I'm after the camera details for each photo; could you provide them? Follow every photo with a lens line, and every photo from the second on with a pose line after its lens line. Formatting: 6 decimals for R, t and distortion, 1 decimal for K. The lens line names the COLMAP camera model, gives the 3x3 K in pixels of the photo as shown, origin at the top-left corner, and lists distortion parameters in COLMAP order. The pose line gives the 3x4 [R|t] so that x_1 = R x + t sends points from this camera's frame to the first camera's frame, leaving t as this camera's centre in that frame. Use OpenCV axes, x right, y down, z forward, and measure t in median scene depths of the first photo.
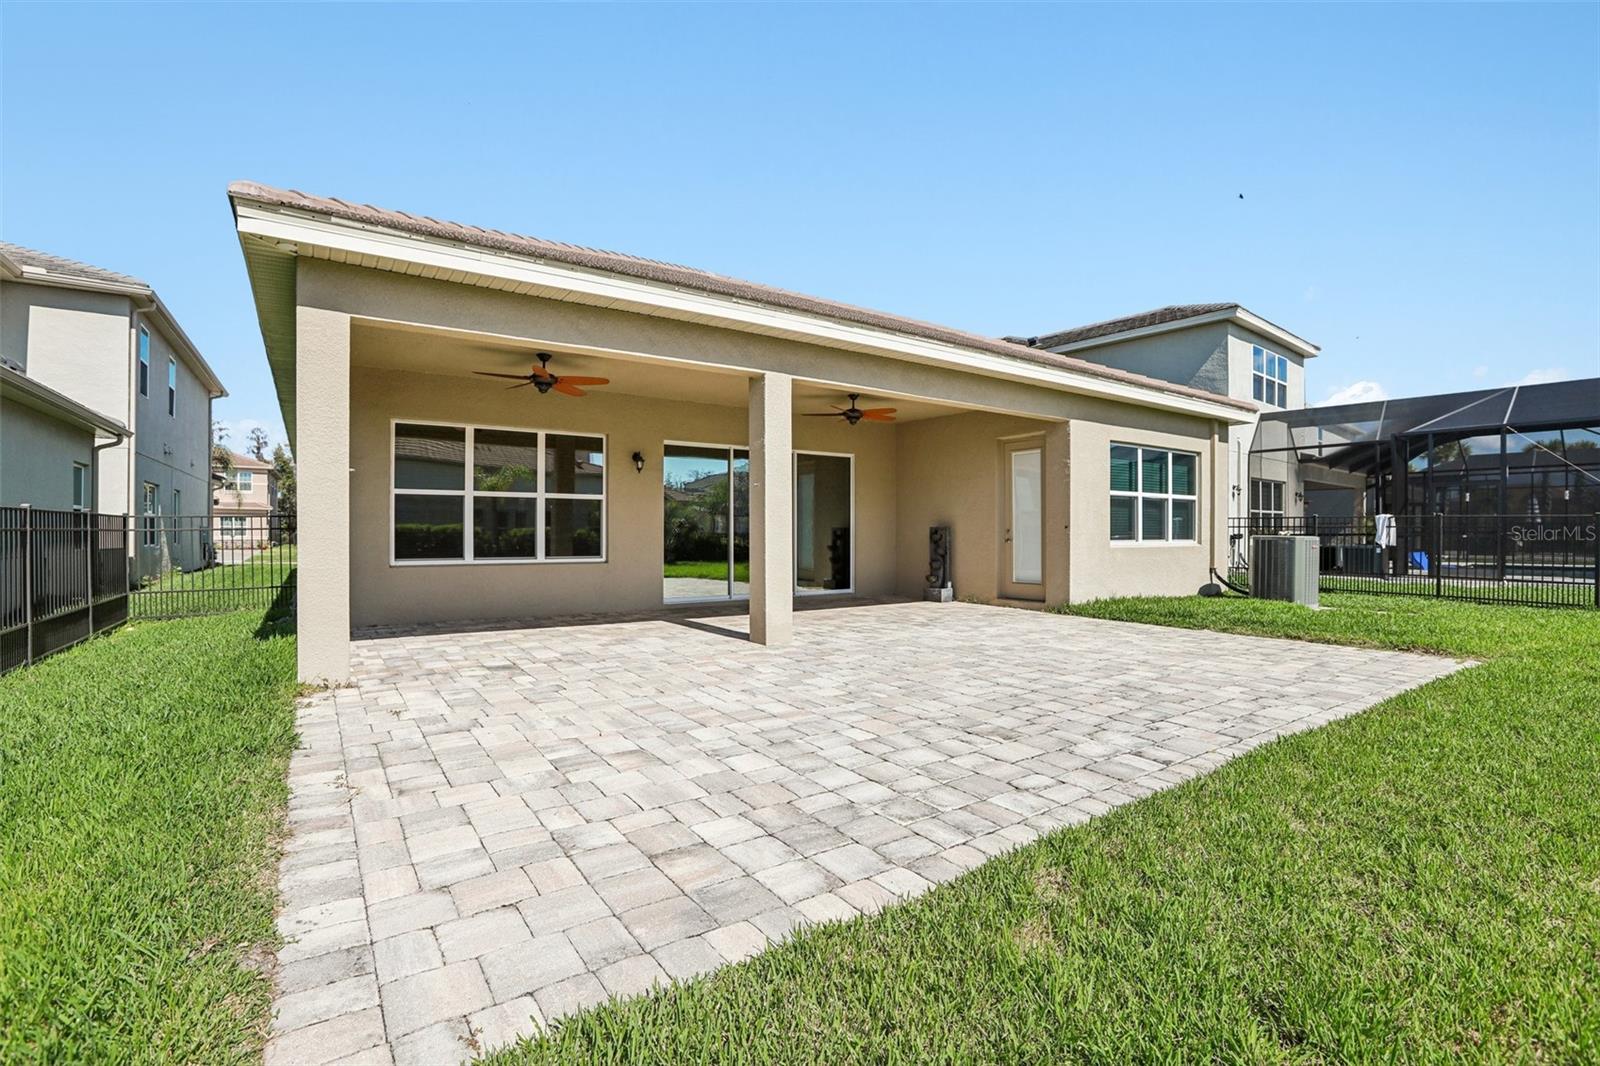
lens RADIAL K [[722.1, 0, 801.9], [0, 722.1, 534.9], [0, 0, 1]] dist [-0.041353, 0.001164]
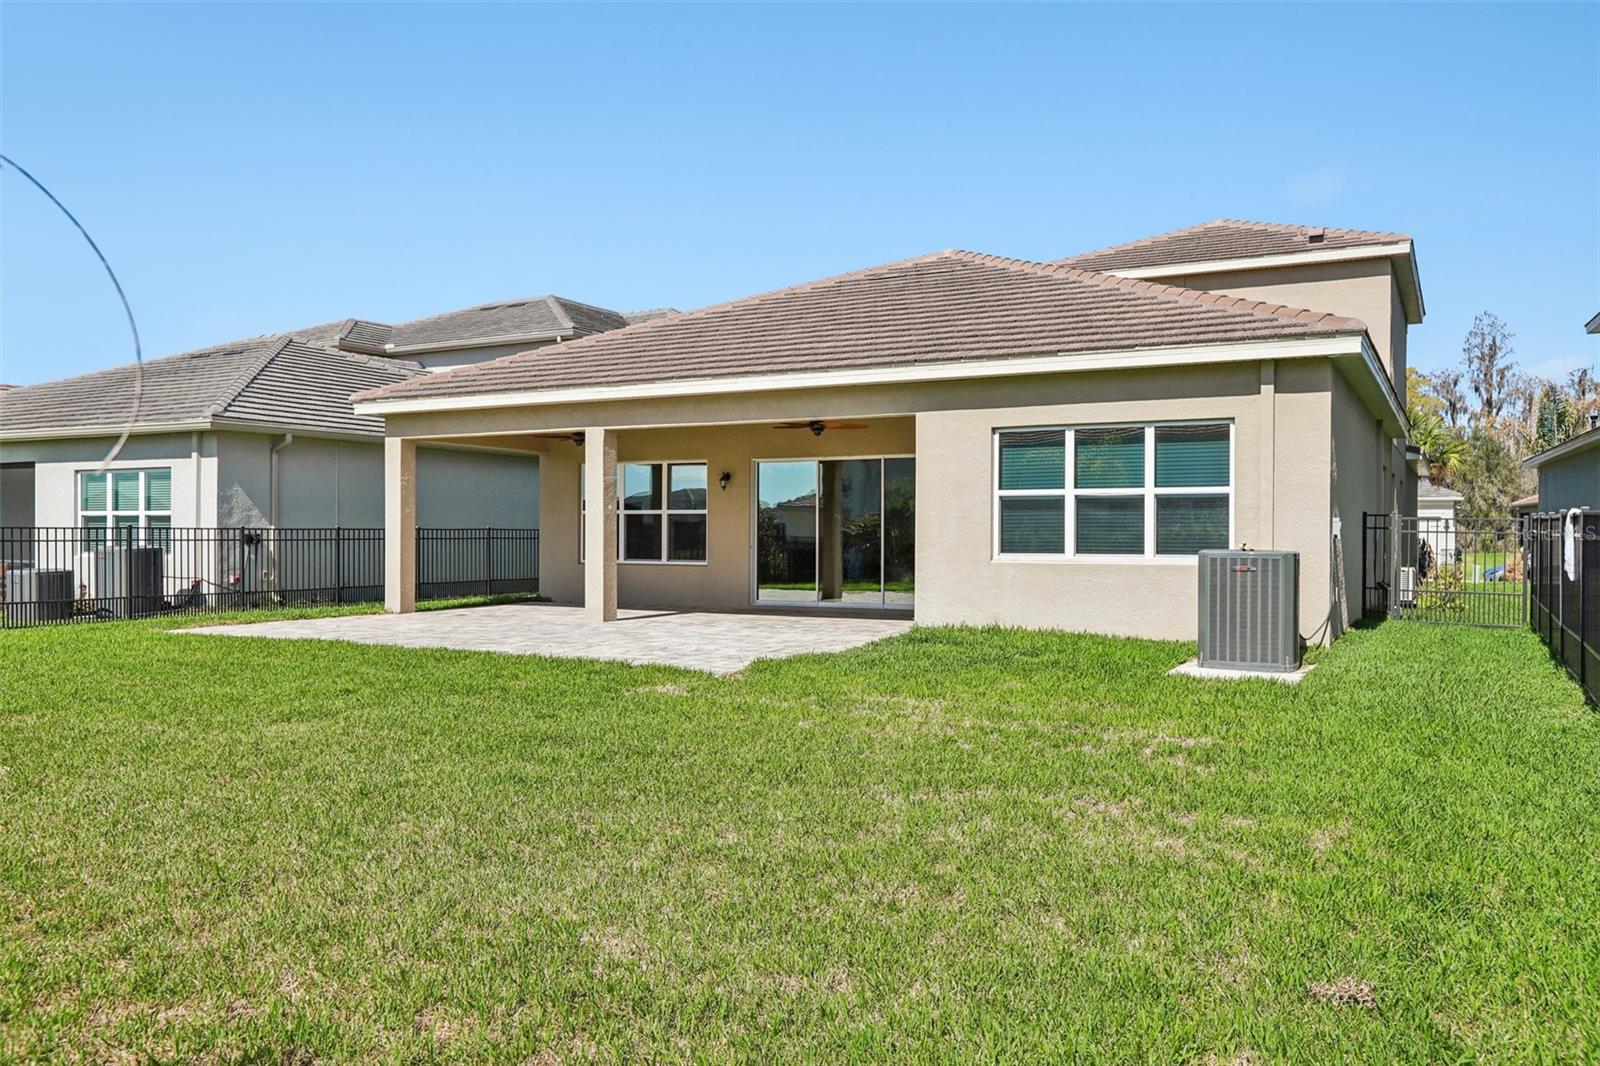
lens RADIAL K [[1245.0, 0, 802.2], [0, 1245.0, 533.2], [0, 0, 1]] dist [0.011496, 0.000821]
pose [[0.465353, -0.002620, -0.885121, 1.547437], [-0.003757, 0.999981, -0.004936, -0.006825], [0.885117, 0.005622, 0.465334, 0.165940]]
